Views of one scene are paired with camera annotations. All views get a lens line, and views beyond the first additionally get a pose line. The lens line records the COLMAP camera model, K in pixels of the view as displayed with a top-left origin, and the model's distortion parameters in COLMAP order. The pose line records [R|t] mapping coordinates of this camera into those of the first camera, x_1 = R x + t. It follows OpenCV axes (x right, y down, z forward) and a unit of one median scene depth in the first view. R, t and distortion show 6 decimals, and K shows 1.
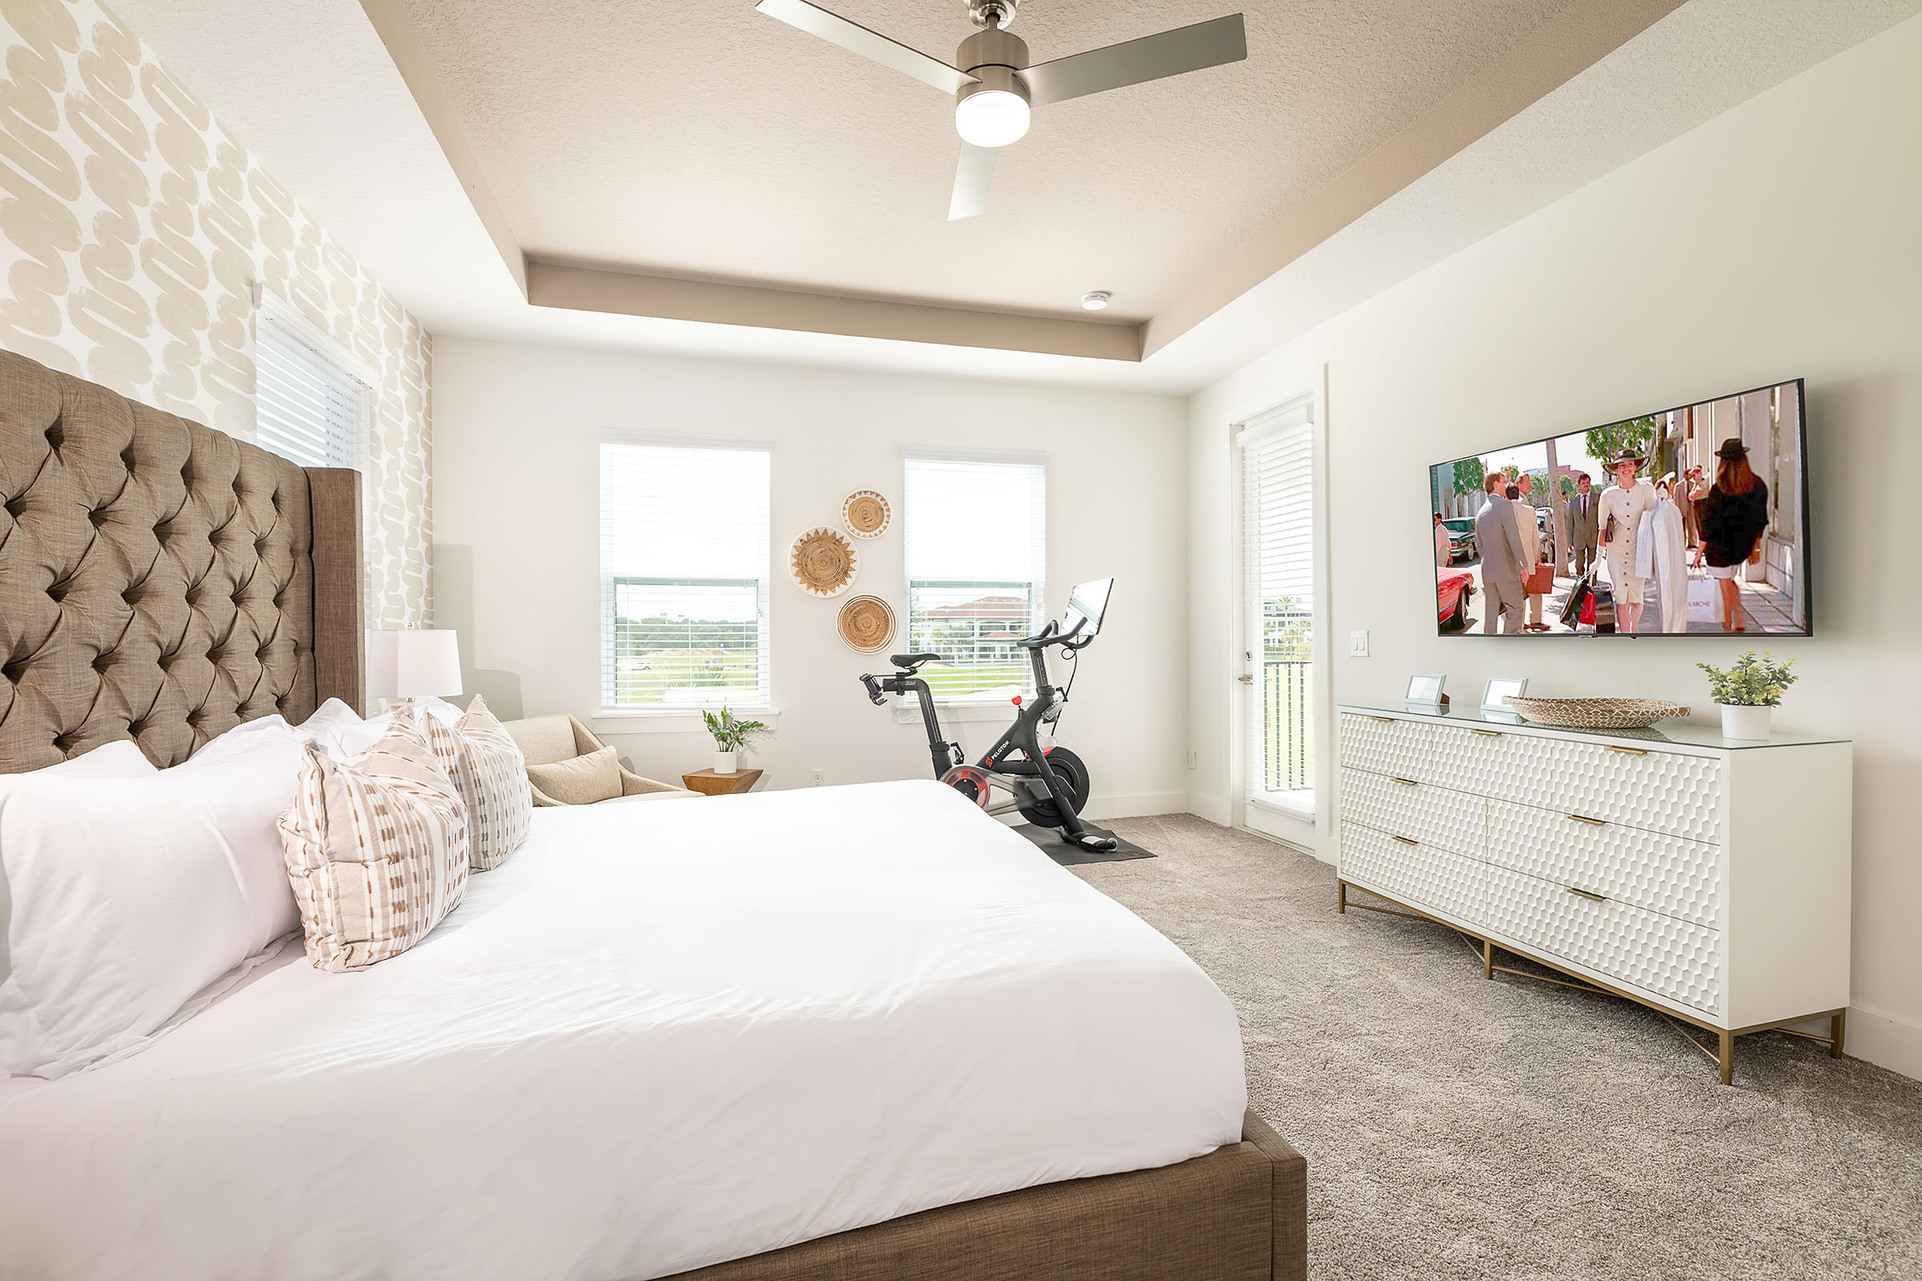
lens RADIAL K [[837.3, 0, 961.0], [0, 837.3, 640.5], [0, 0, 1]] dist [-0.002659, -0.001166]
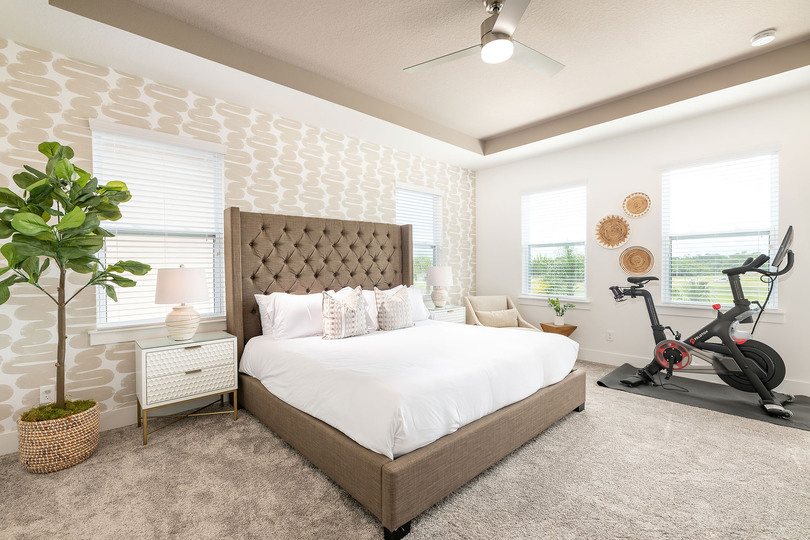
lens RADIAL K [[352.9, 0, 405.0], [0, 352.9, 270.0], [0, 0, 1]] dist [-0.002659, -0.001166]
pose [[0.457766, 0.004851, -0.889059, 0.400565], [0.002590, 0.999974, 0.006790, -0.005958], [0.889069, -0.005411, 0.457742, 0.151792]]
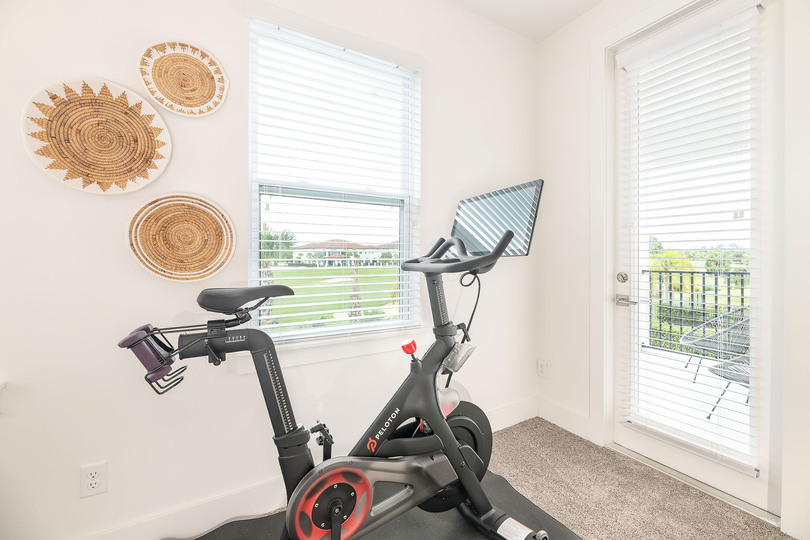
lens RADIAL K [[350.6, 0, 425.7], [0, 350.6, 259.6], [0, 0, 1]] dist [-0.002534, -0.000241]
pose [[0.957223, 0.003003, 0.289335, -0.006121], [-0.004318, 0.999983, 0.003908, -0.004564], [-0.289318, -0.004991, 0.957220, 0.716470]]
